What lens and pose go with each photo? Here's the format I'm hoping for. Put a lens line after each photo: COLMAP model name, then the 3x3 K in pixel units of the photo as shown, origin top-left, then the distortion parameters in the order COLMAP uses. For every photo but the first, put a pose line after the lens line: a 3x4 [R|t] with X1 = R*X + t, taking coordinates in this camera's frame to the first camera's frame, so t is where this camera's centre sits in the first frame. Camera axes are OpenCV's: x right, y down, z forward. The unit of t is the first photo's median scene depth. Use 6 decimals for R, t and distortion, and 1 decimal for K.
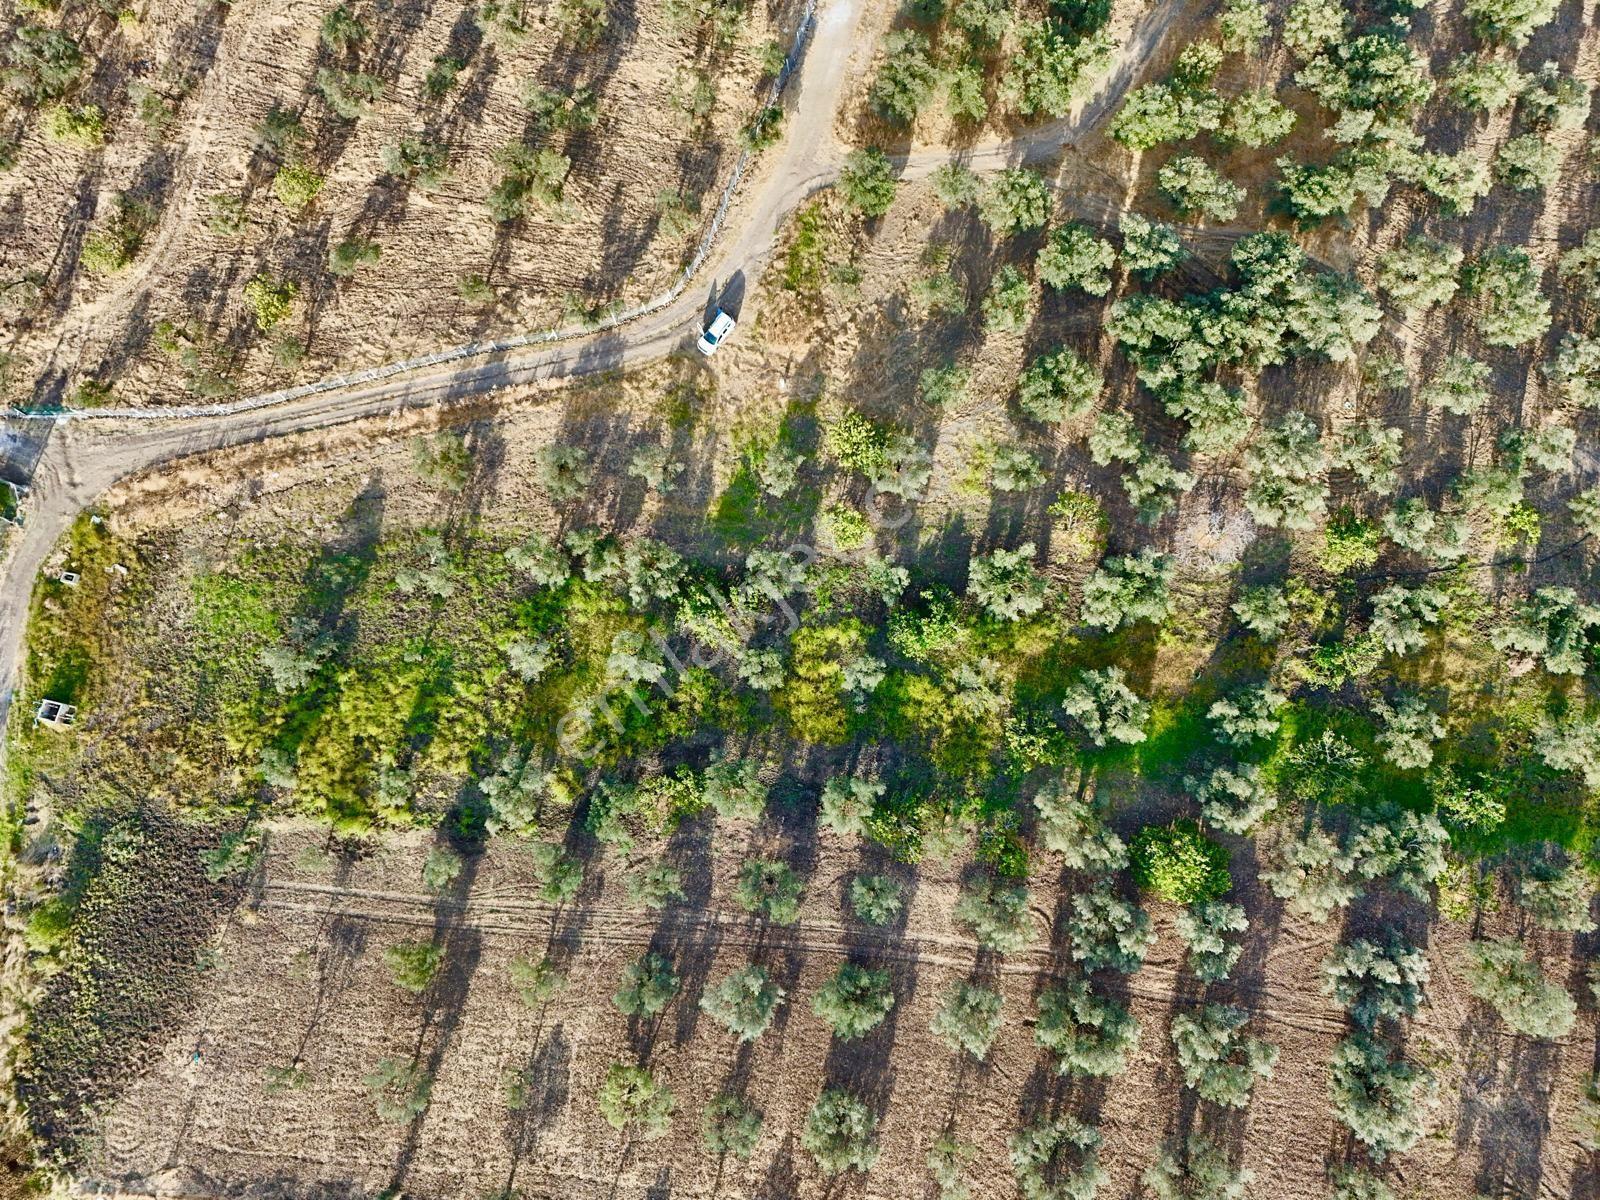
lens RADIAL K [[1174.6, 0, 800.0], [0, 1174.6, 600.0], [0, 0, 1]] dist [0.062202, -0.044512]
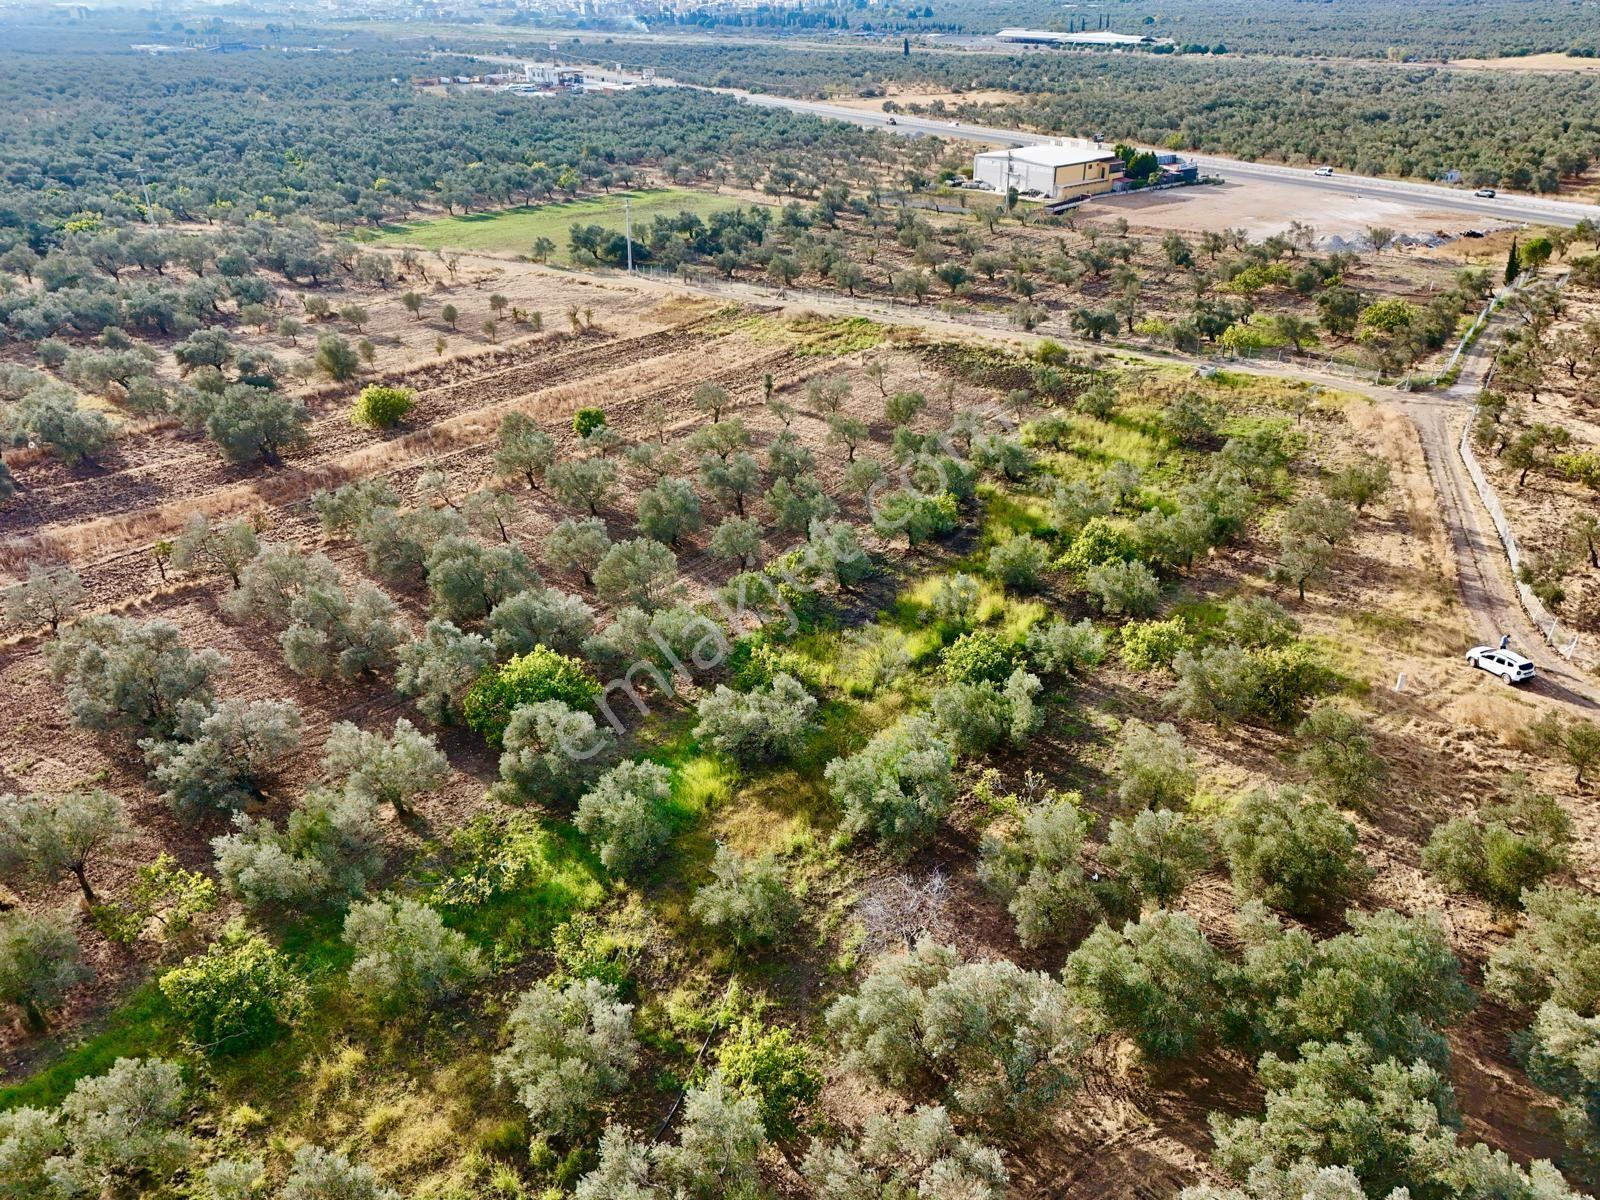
lens RADIAL K [[1174.6, 0, 800.0], [0, 1174.6, 600.0], [0, 0, 1]] dist [0.062202, -0.044512]
pose [[-0.534050, 0.420923, -0.733222, 0.659805], [-0.822314, -0.057096, 0.566163, -0.286614], [0.196447, 0.905297, 0.376623, 0.626089]]
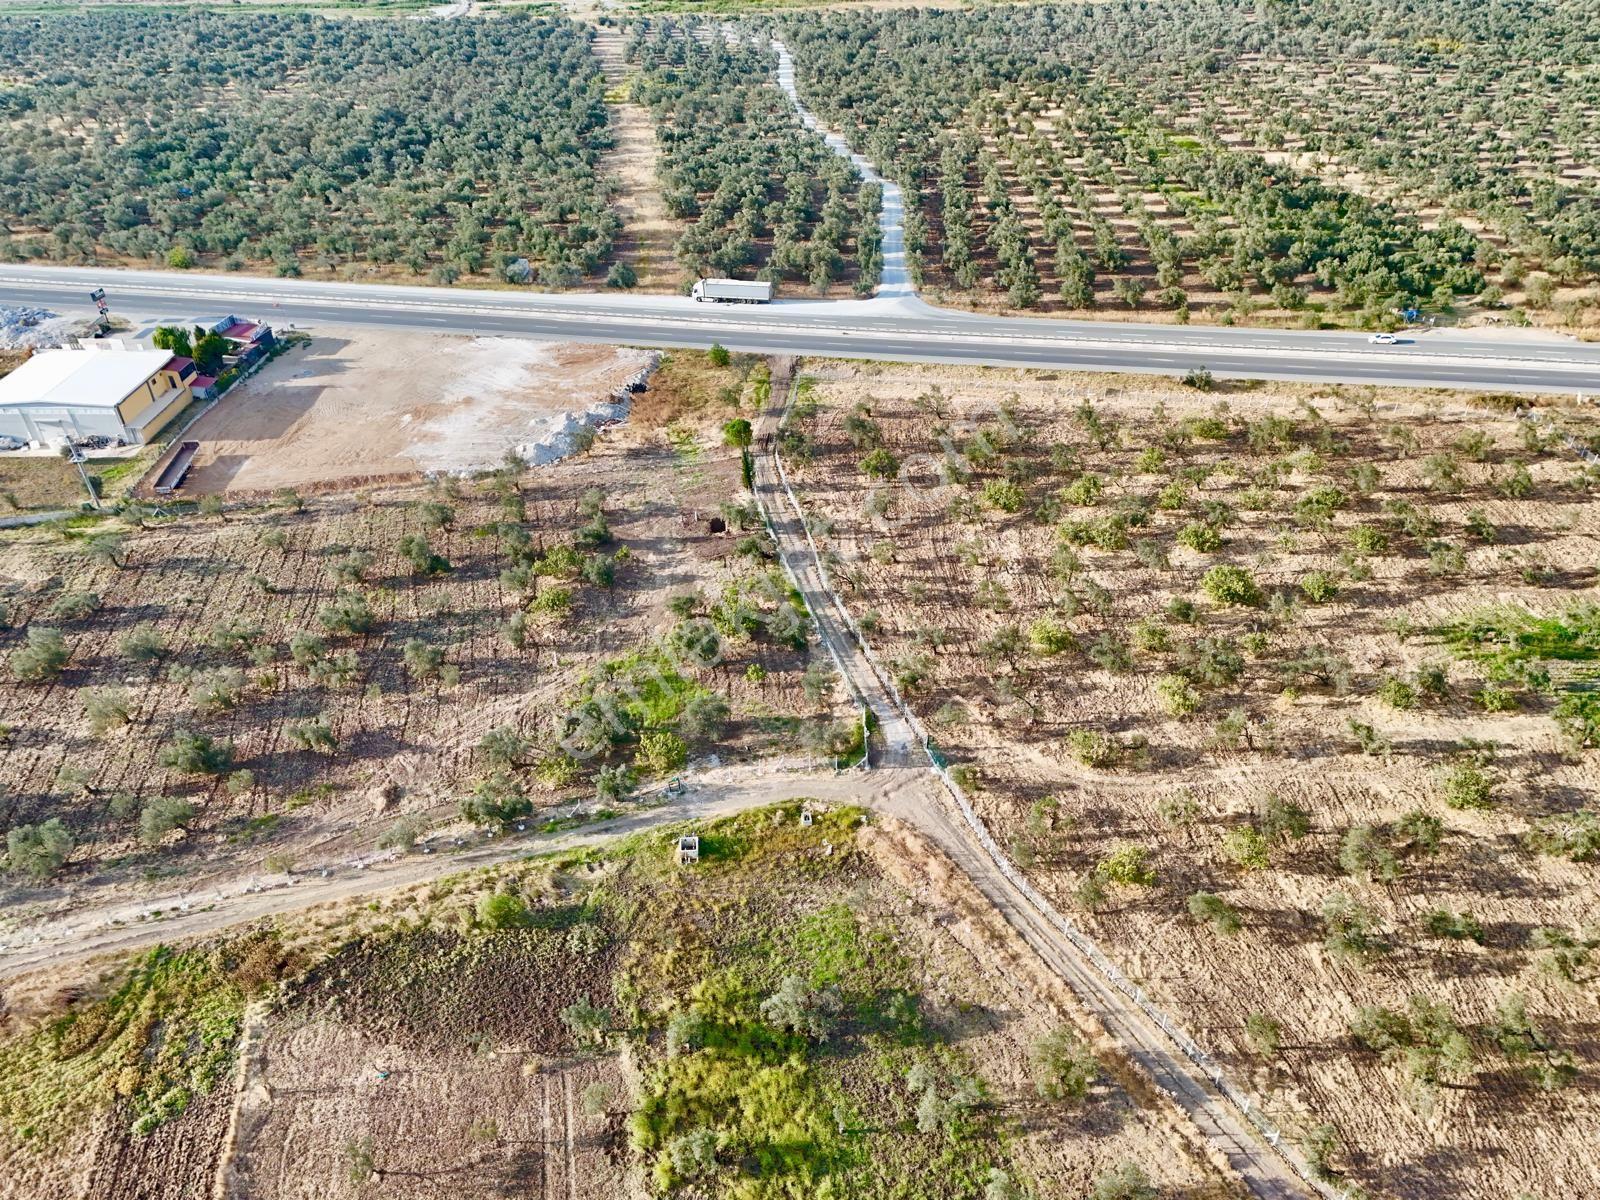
lens RADIAL K [[1174.6, 0, 800.0], [0, 1174.6, 600.0], [0, 0, 1]] dist [0.062202, -0.044512]
pose [[0.304262, 0.563245, -0.768232, 0.111640], [-0.931343, 0.345266, -0.115724, 0.043180], [0.200063, 0.750697, 0.629625, 0.156408]]
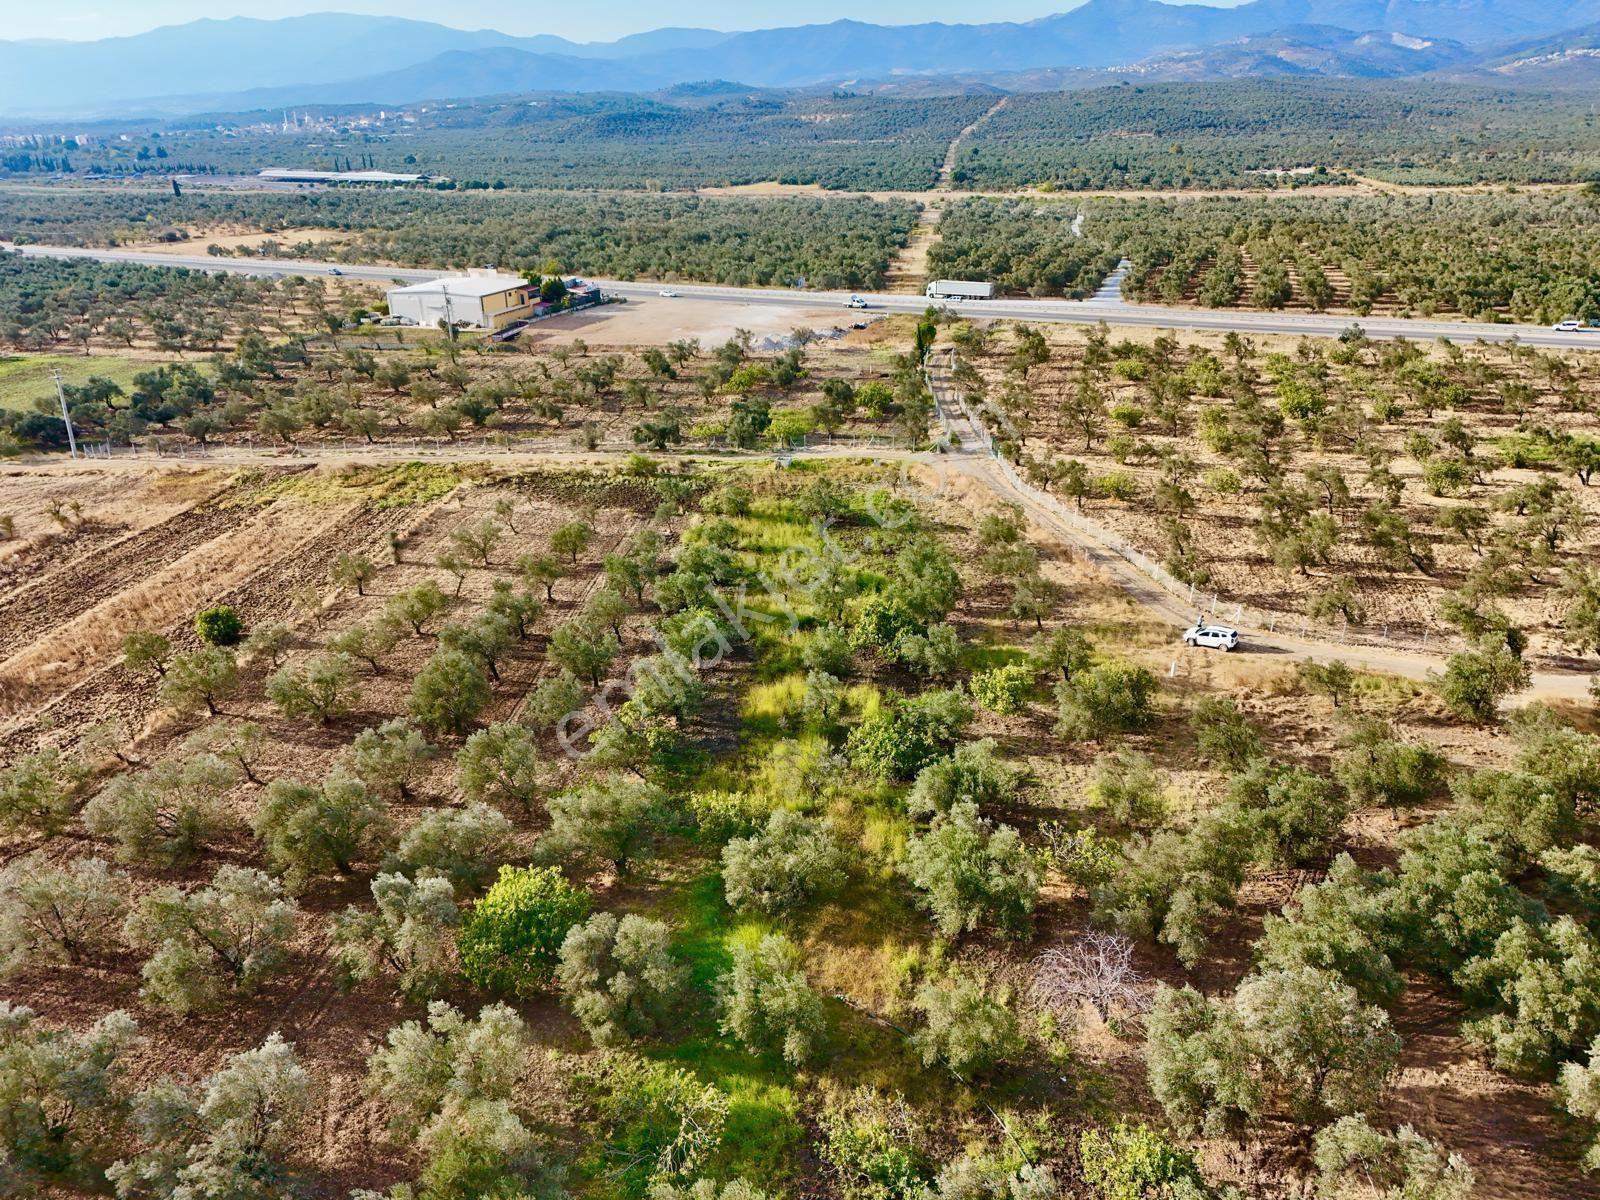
lens RADIAL K [[1188.0, 0, 800.0], [0, 1188.0, 600.0], [0, 0, 1]] dist [0.038792, -0.028743]
pose [[0.017199, 0.404598, -0.914333, 0.733437], [-0.976579, 0.202953, 0.071438, 0.004460], [0.214470, 0.891690, 0.398612, 0.561511]]
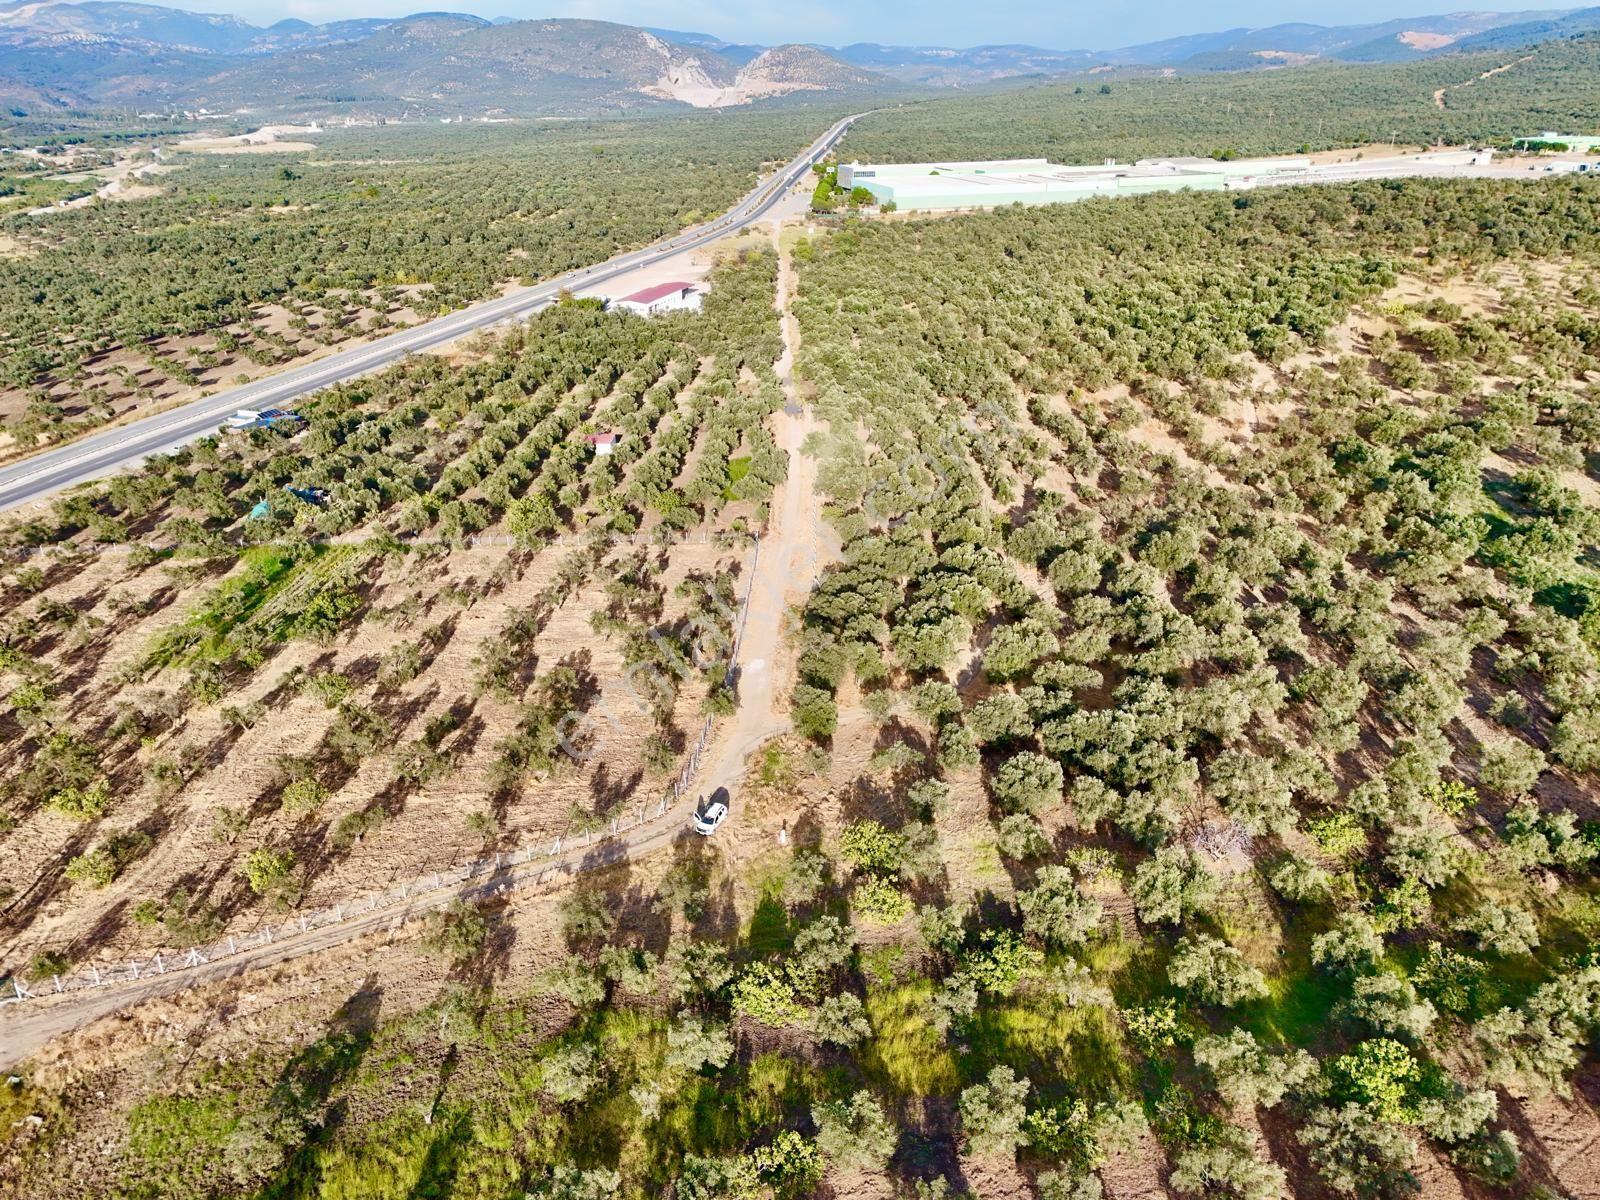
lens RADIAL K [[1174.6, 0, 800.0], [0, 1174.6, 600.0], [0, 0, 1]] dist [0.062202, -0.044512]
pose [[0.969818, -0.086166, 0.228097, -0.223285], [0.236560, 0.559224, -0.794548, 0.540411], [-0.059095, 0.824526, 0.562729, 0.225988]]
